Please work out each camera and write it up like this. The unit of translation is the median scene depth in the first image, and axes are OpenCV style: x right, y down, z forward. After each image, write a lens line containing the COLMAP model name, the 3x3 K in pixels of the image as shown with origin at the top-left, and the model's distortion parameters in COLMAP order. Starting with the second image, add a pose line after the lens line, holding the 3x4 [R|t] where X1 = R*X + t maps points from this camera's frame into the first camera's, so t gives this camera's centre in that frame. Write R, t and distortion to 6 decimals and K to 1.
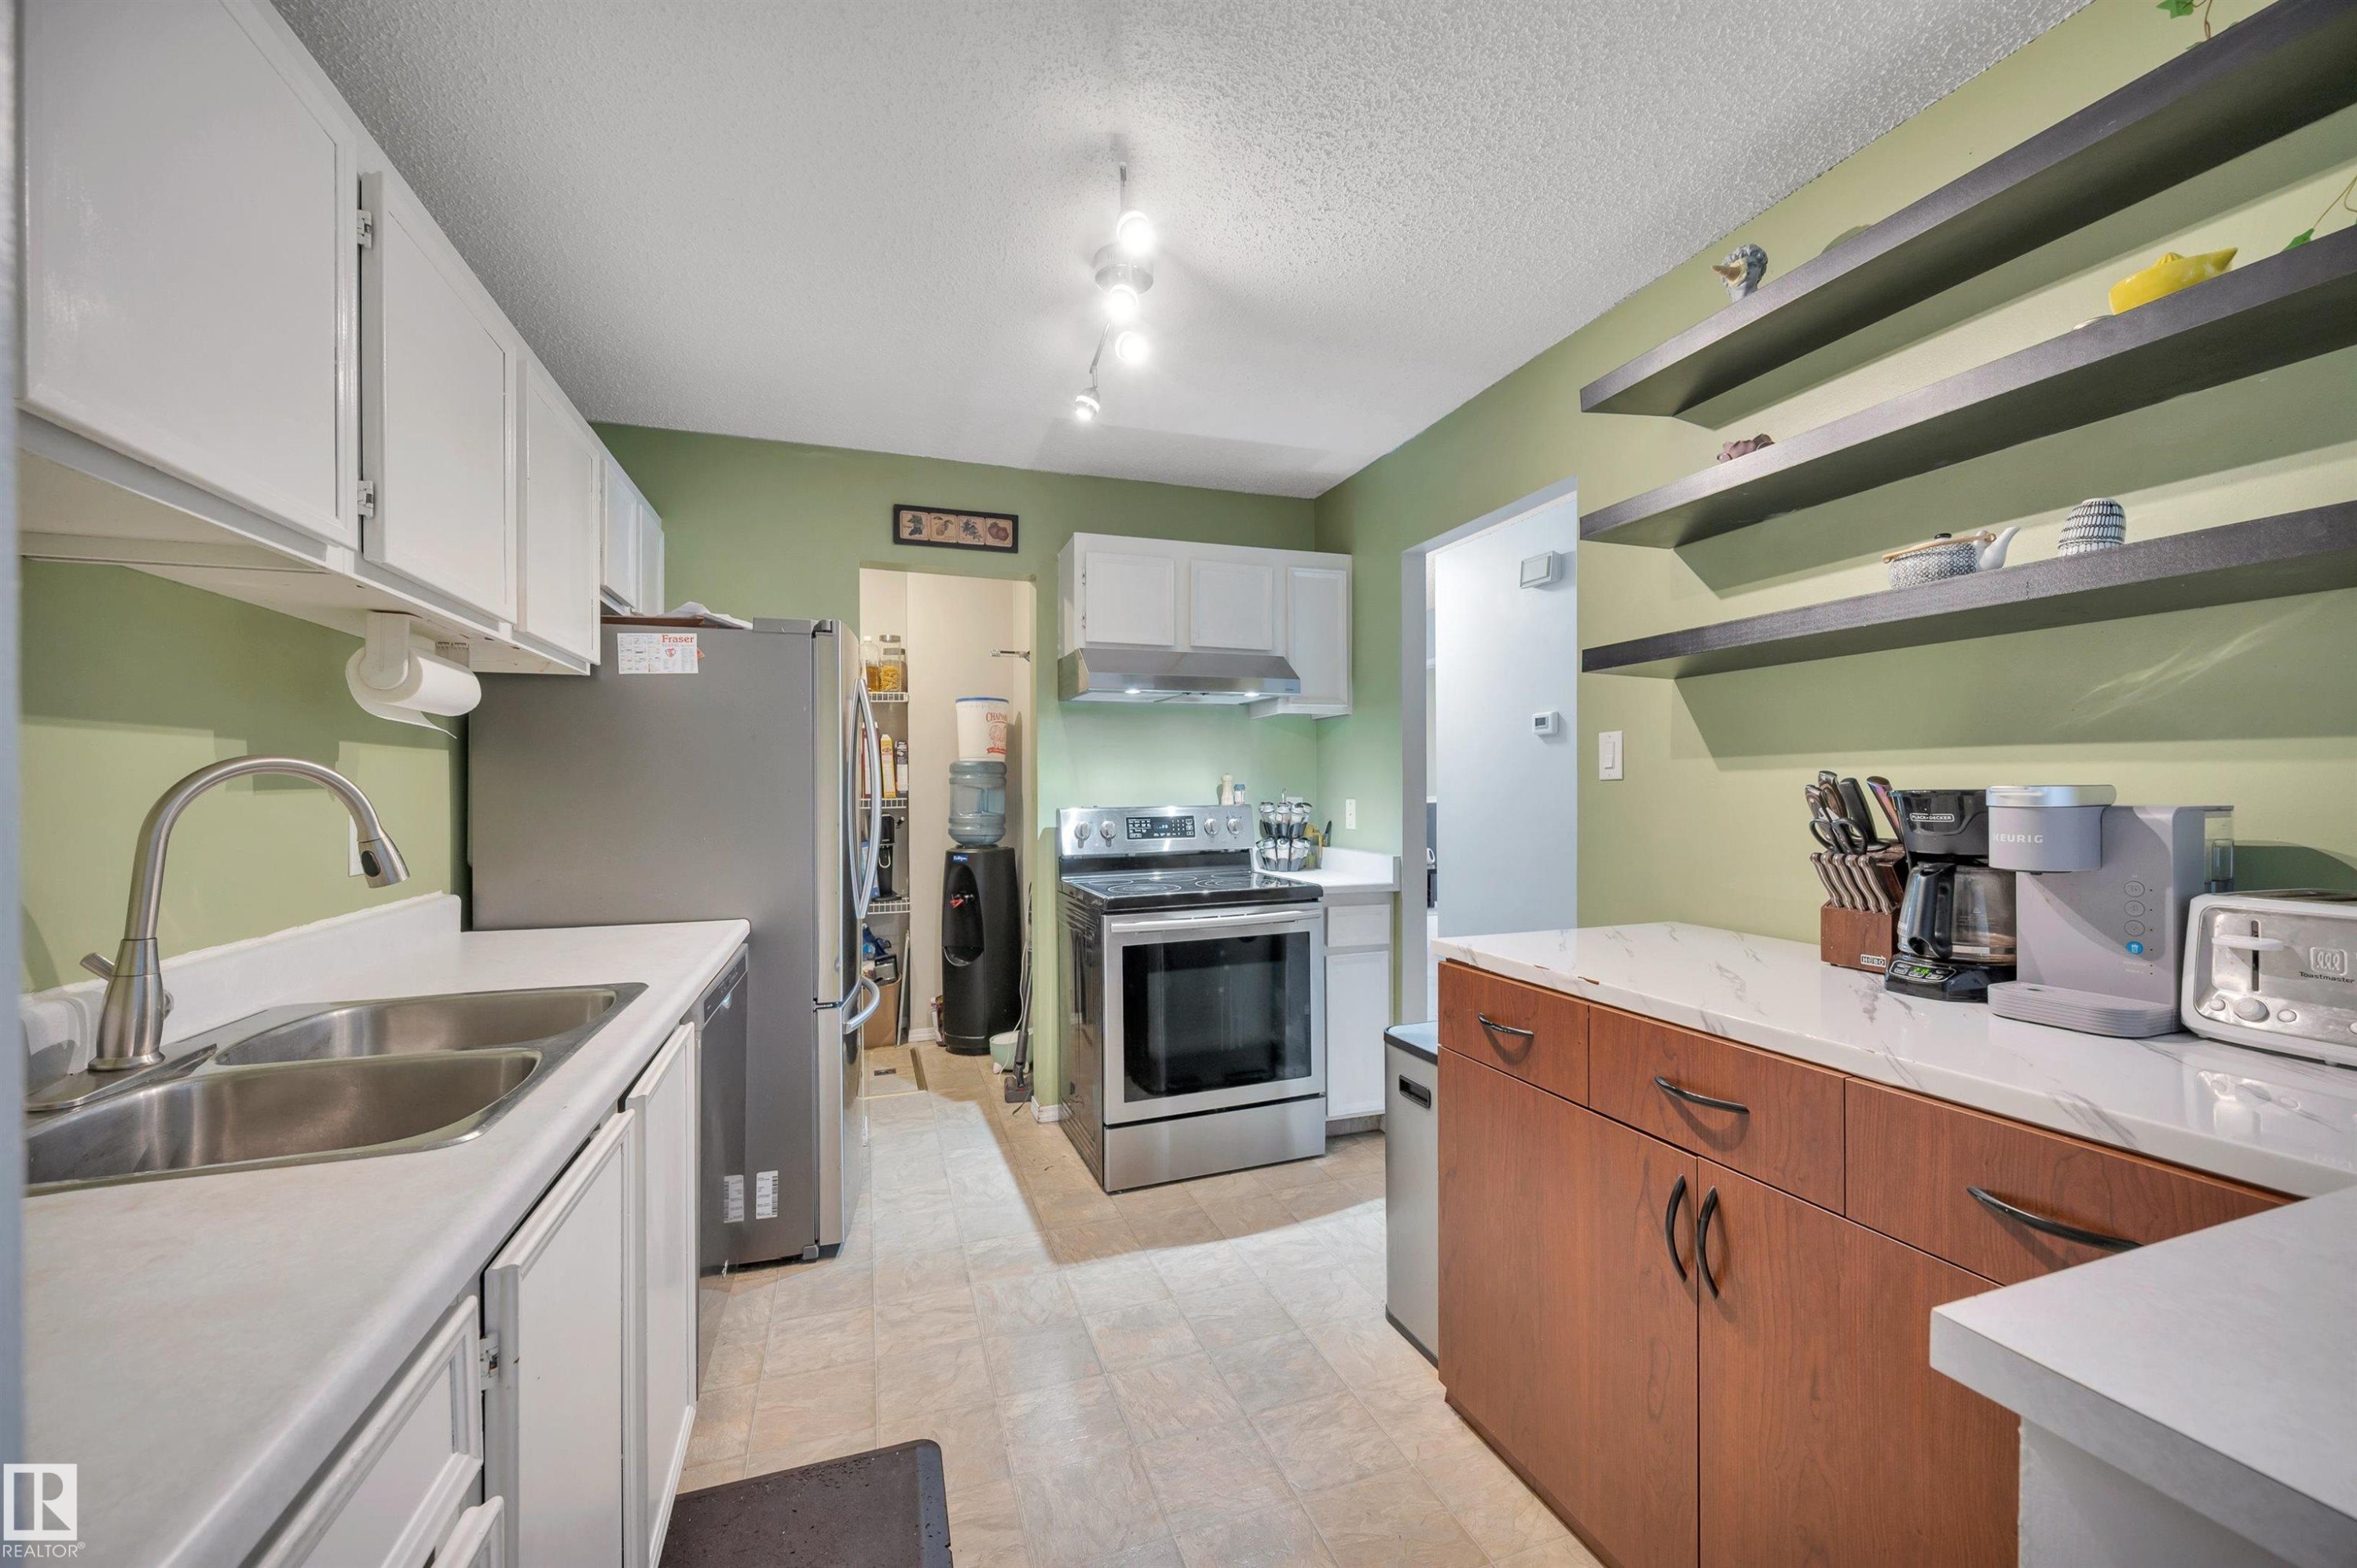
lens RADIAL K [[930.8, 0, 1197.2], [0, 930.8, 781.3], [0, 0, 1]] dist [-0.000025, 0.000062]
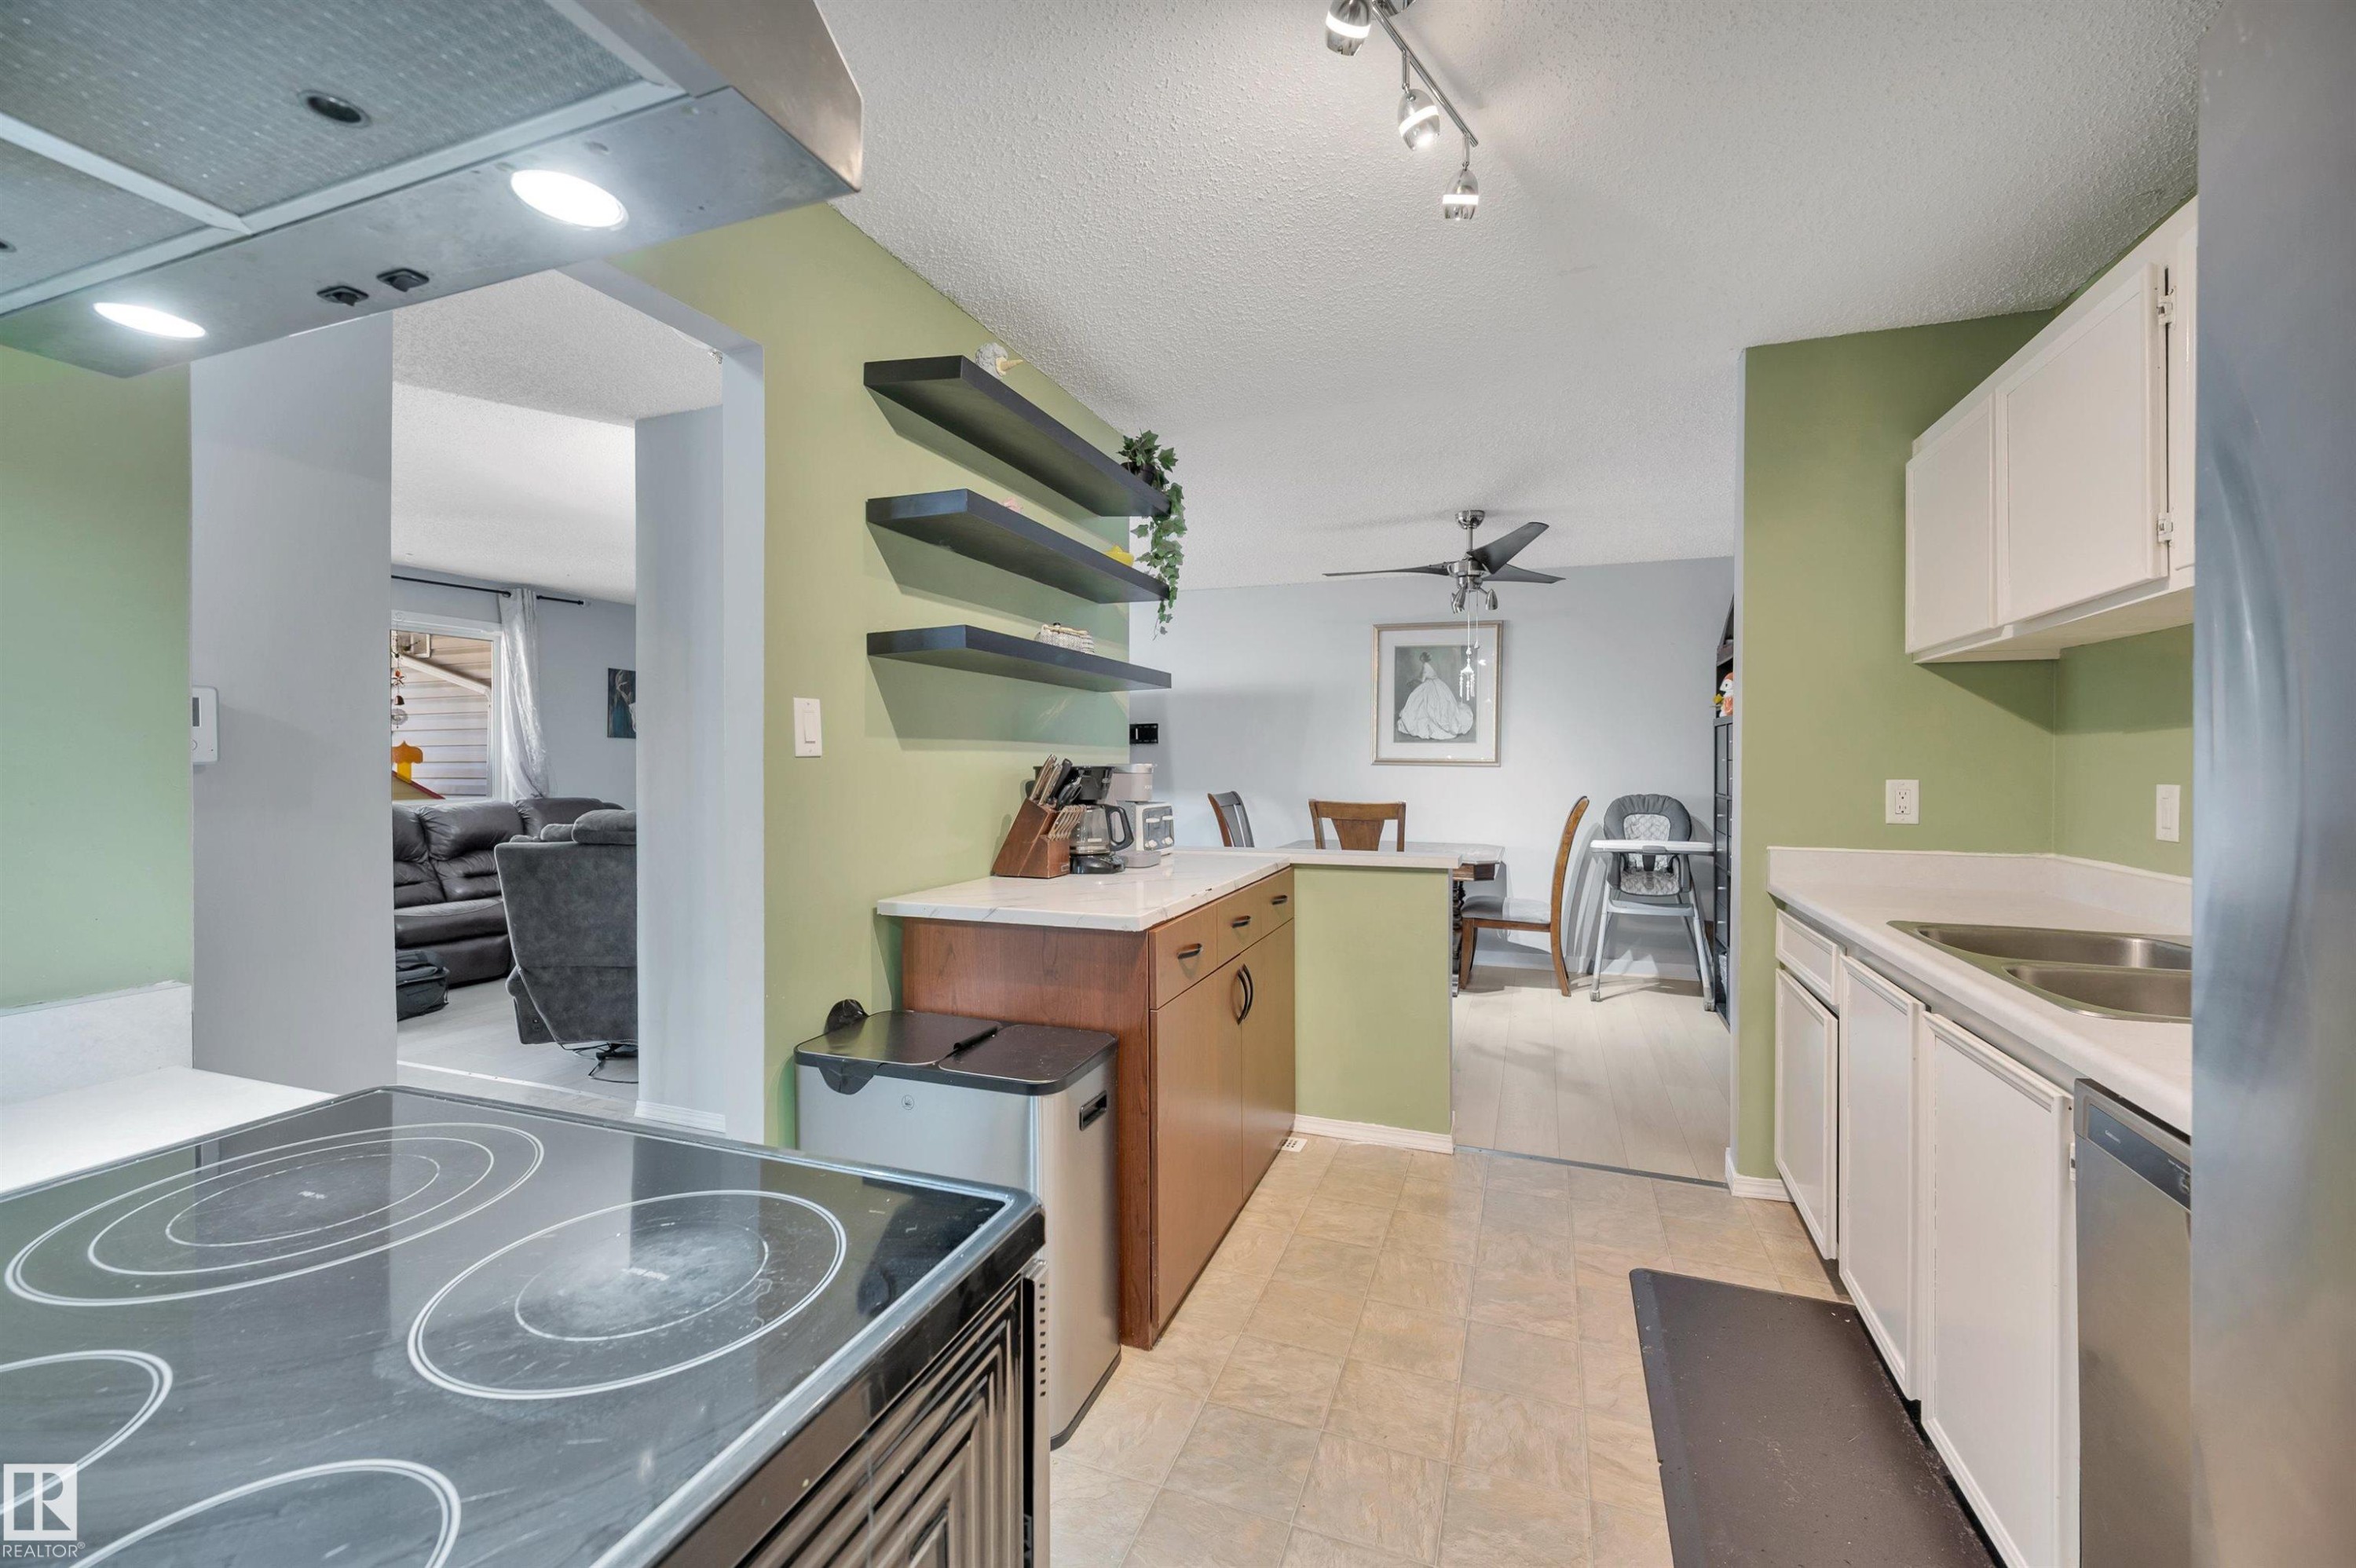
lens RADIAL K [[950.3, 0, 1191.8], [0, 950.3, 769.8], [0, 0, 1]] dist [-0.001164, -0.000130]
pose [[-0.765308, -0.000928, 0.643663, -0.238517], [0.001201, 0.999995, 0.002870, 0.005054], [-0.643663, 0.002970, -0.765304, 0.934859]]
